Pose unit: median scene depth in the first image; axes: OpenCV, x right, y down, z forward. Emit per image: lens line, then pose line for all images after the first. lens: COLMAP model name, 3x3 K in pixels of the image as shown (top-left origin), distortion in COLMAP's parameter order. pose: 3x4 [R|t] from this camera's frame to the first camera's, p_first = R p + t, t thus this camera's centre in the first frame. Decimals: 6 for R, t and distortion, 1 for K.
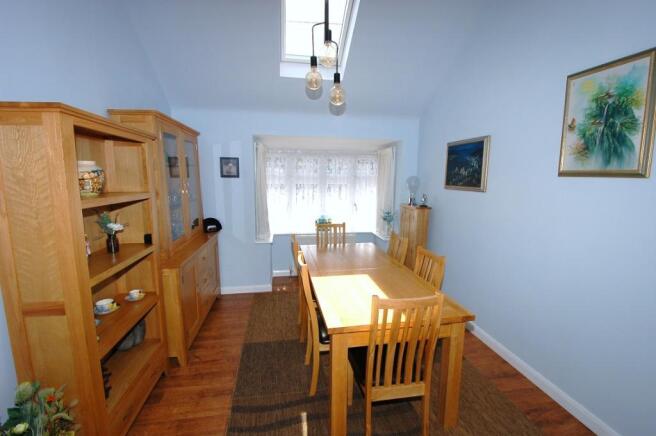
lens RADIAL K [[290.3, 0, 329.7], [0, 290.3, 218.1], [0, 0, 1]] dist [0.025510, -0.028931]
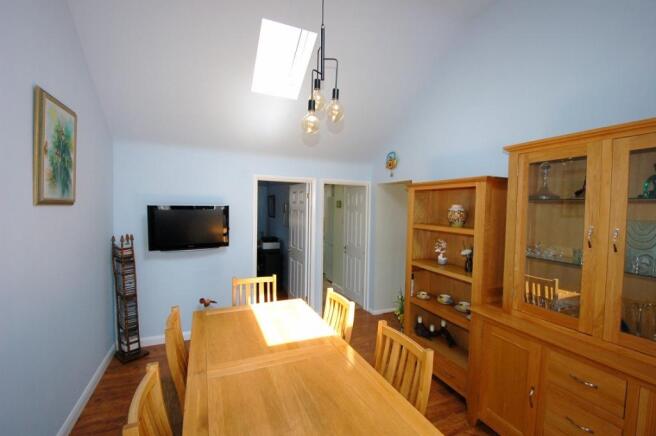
lens RADIAL K [[290.3, 0, 329.7], [0, 290.3, 218.1], [0, 0, 1]] dist [0.025510, -0.028931]
pose [[-0.970747, -0.012390, -0.239786, 0.192258], [-0.056330, 0.982548, 0.177277, -0.309173], [0.233405, 0.185598, -0.954503, 2.056480]]
